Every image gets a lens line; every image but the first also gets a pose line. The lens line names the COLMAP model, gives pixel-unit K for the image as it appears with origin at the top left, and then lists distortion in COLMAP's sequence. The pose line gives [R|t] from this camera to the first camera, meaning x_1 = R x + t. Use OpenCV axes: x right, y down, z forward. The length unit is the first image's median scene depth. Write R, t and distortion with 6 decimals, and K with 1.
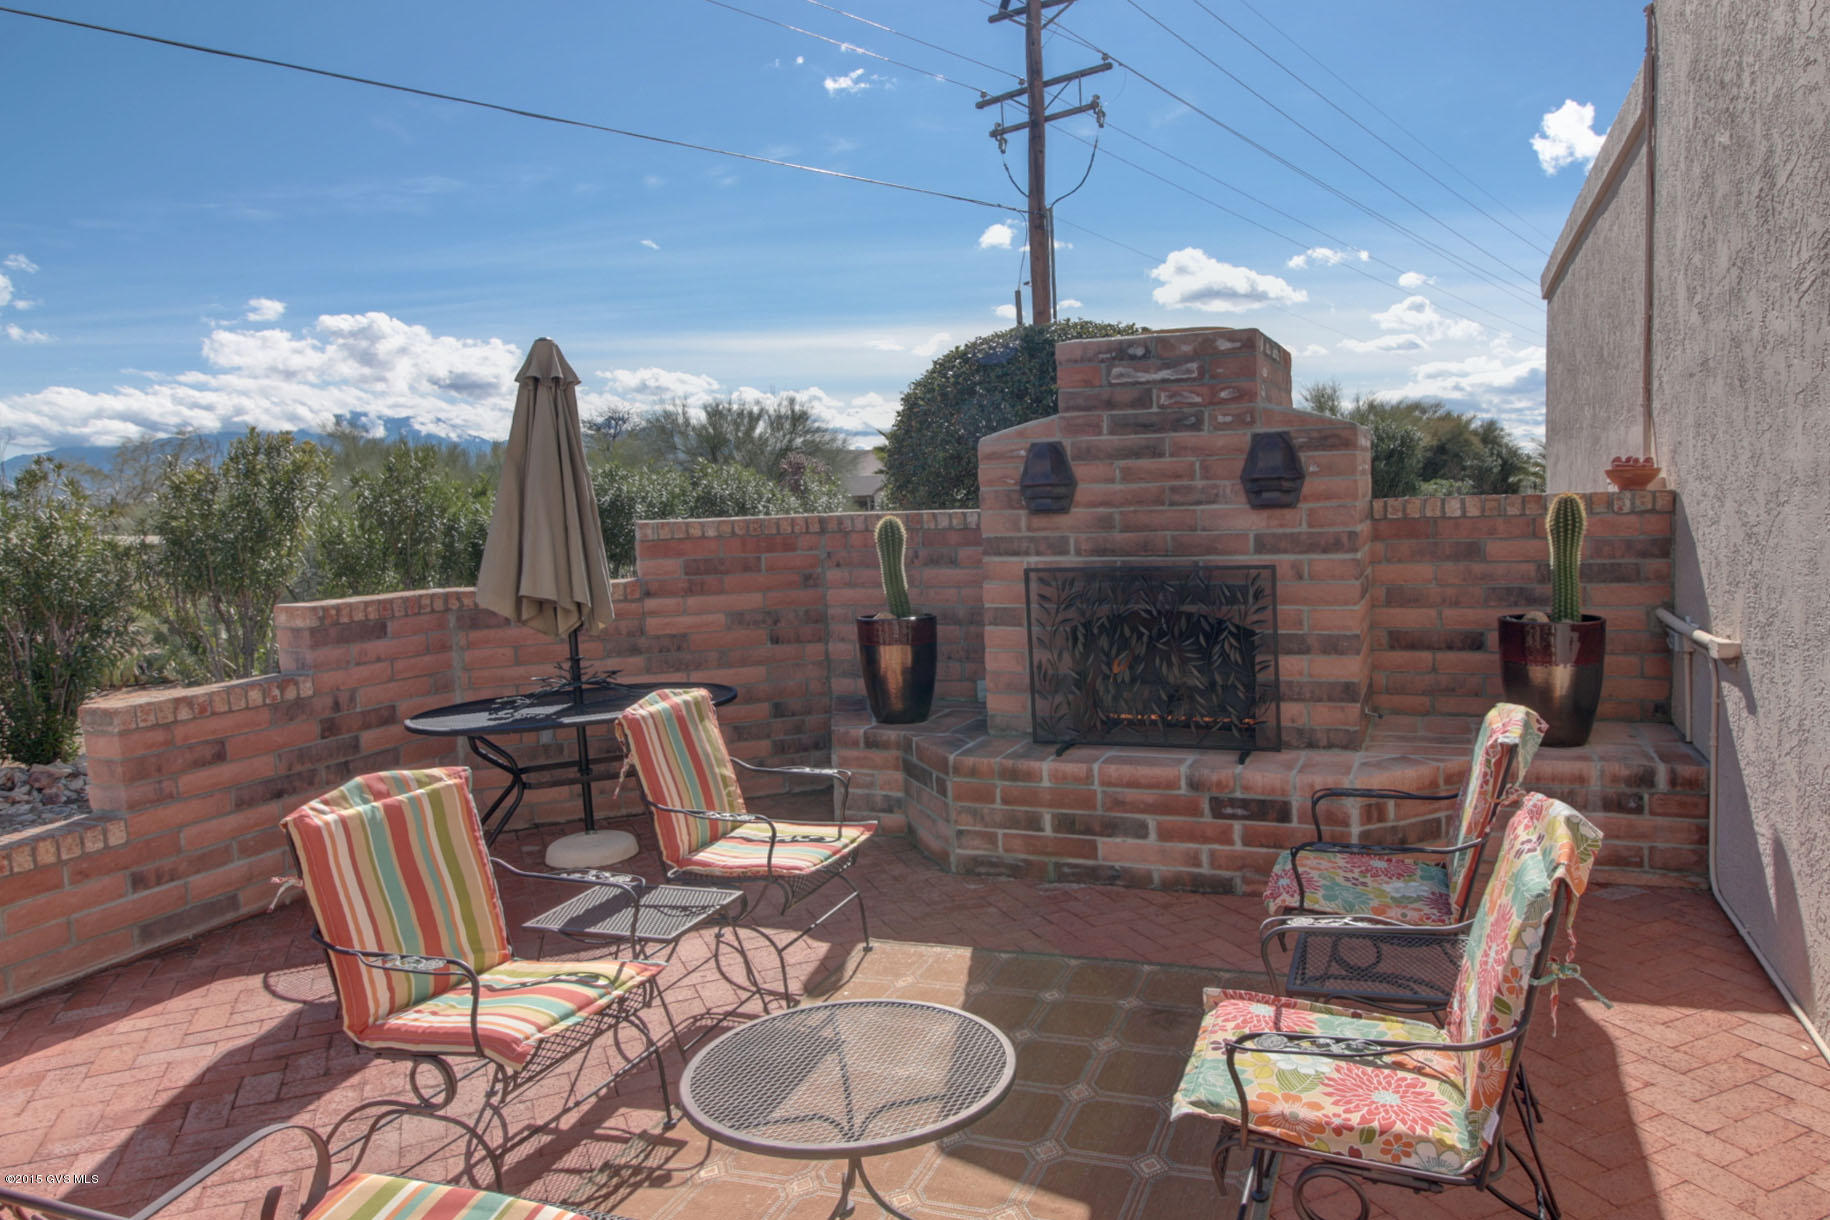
lens RADIAL K [[1165.6, 0, 918.2], [0, 1165.6, 593.4], [0, 0, 1]] dist [0.008354, -0.003268]
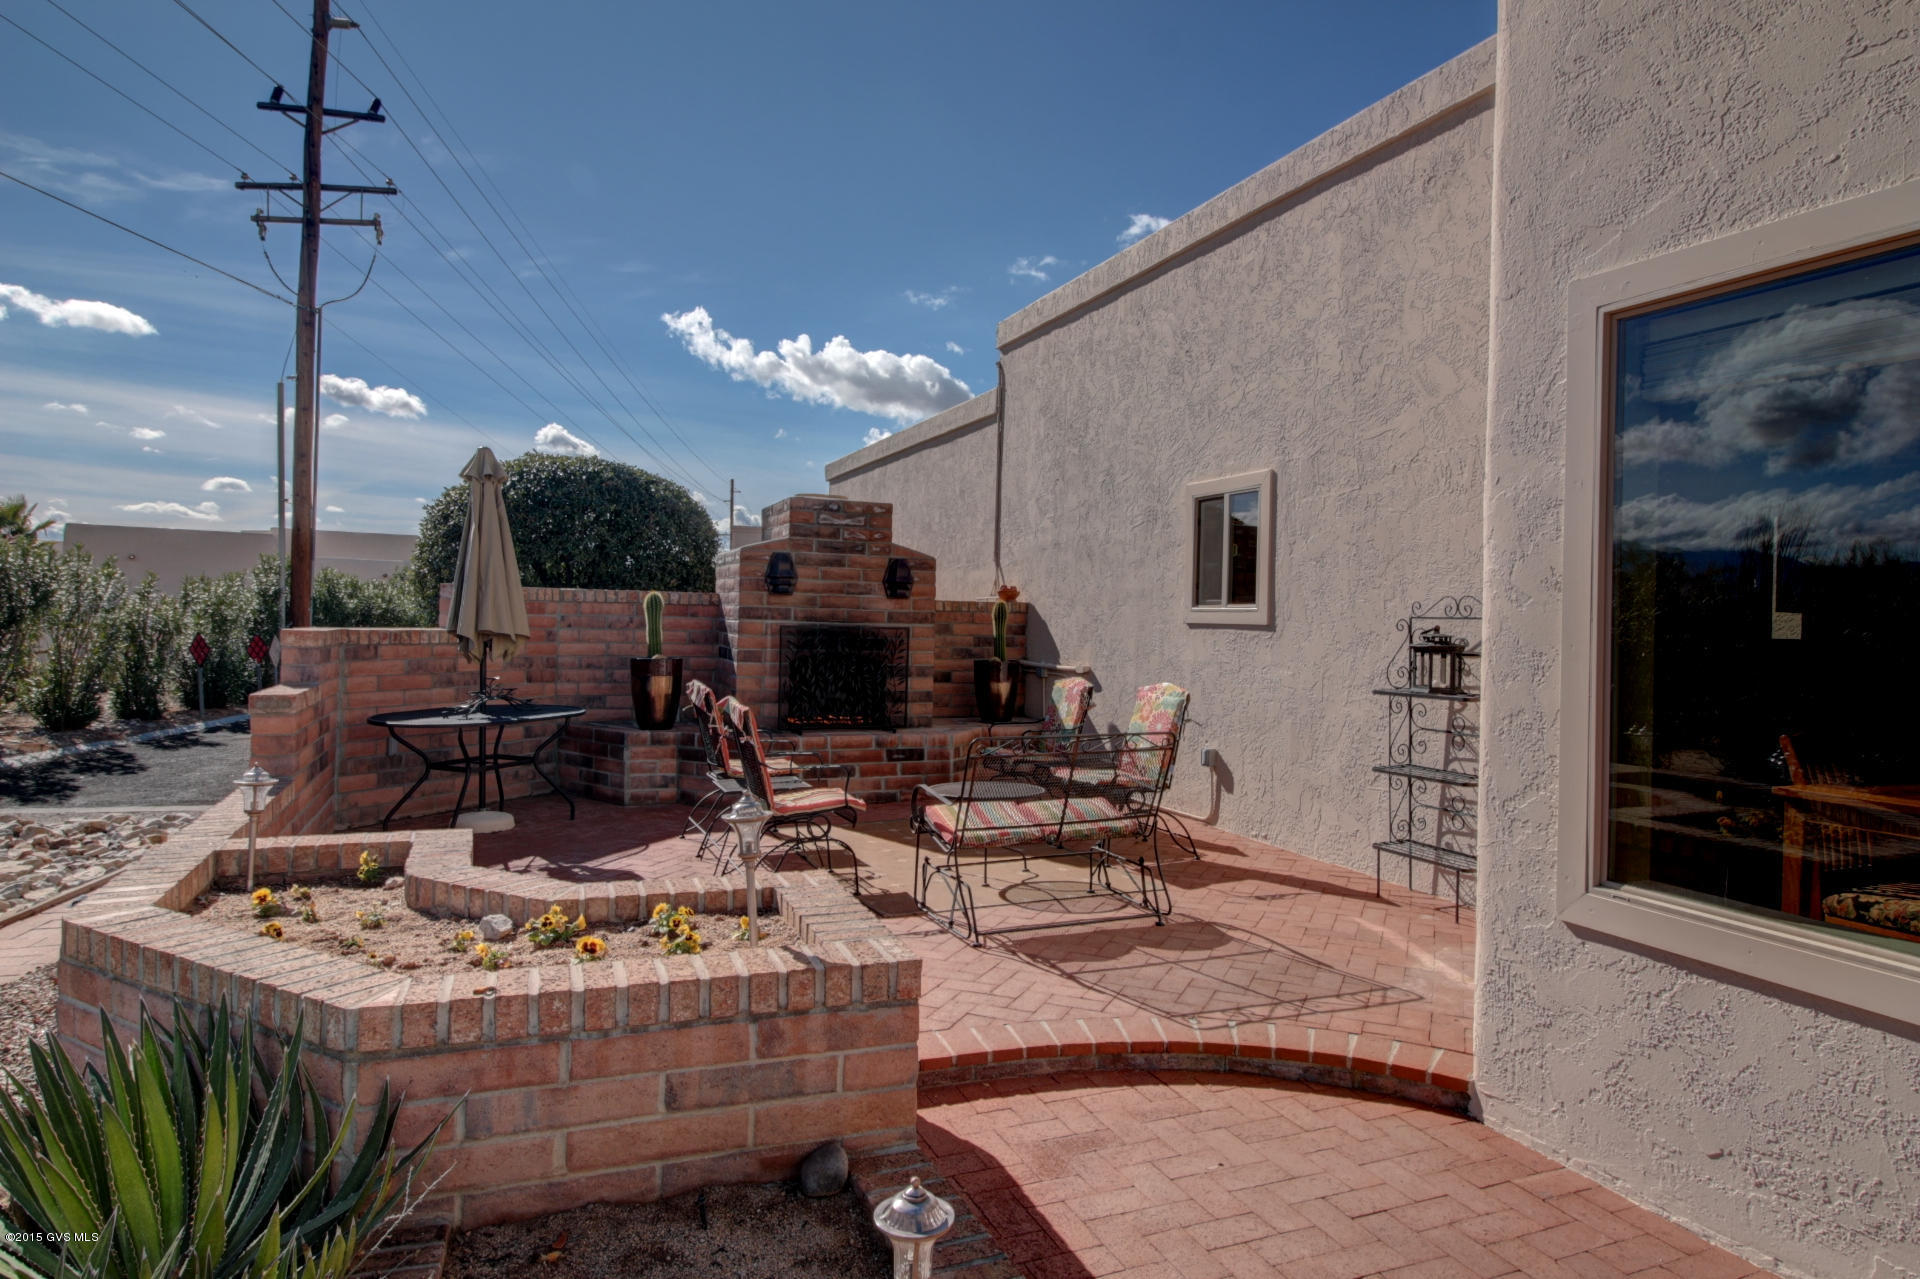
lens RADIAL K [[1222.9, 0, 963.3], [0, 1222.9, 622.1], [0, 0, 1]] dist [0.008354, -0.003268]
pose [[0.695053, 0.047130, 0.717413, -0.981547], [0.014734, 0.996706, -0.079753, 0.117102], [-0.718808, 0.066003, 0.692068, -0.414767]]
